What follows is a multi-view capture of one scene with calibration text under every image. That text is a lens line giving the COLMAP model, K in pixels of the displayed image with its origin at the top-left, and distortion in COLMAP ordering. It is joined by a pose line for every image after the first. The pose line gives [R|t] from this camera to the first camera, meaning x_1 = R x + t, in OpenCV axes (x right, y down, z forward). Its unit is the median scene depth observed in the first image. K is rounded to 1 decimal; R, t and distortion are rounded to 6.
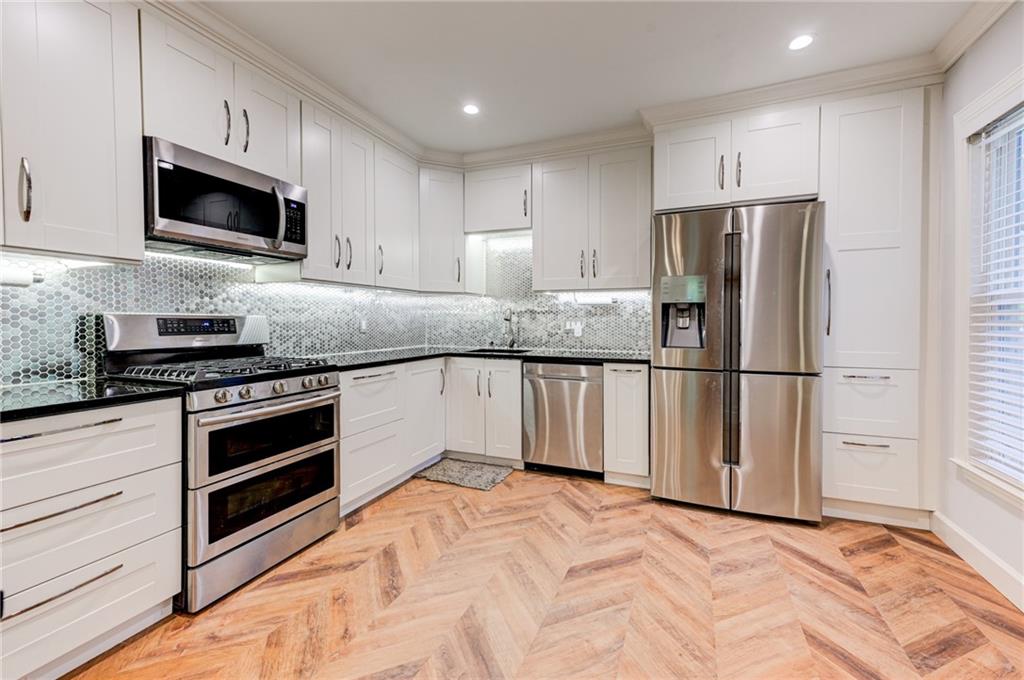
lens RADIAL K [[439.8, 0, 482.2], [0, 439.8, 328.4], [0, 0, 1]] dist [0.013645, 0.000908]
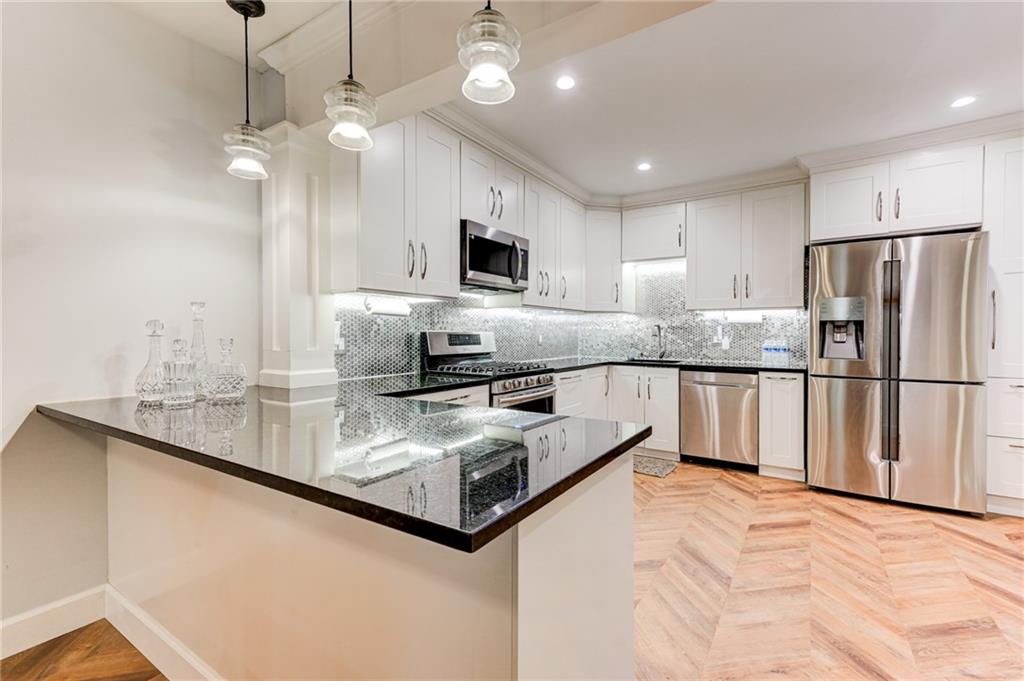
lens RADIAL K [[439.8, 0, 482.2], [0, 439.8, 339.4], [0, 0, 1]] dist [0.013645, 0.000908]
pose [[0.980886, 0.002425, -0.194568, -0.261815], [-0.003413, 0.999983, -0.004744, 0.001142], [0.194553, 0.005317, 0.980878, -0.357269]]
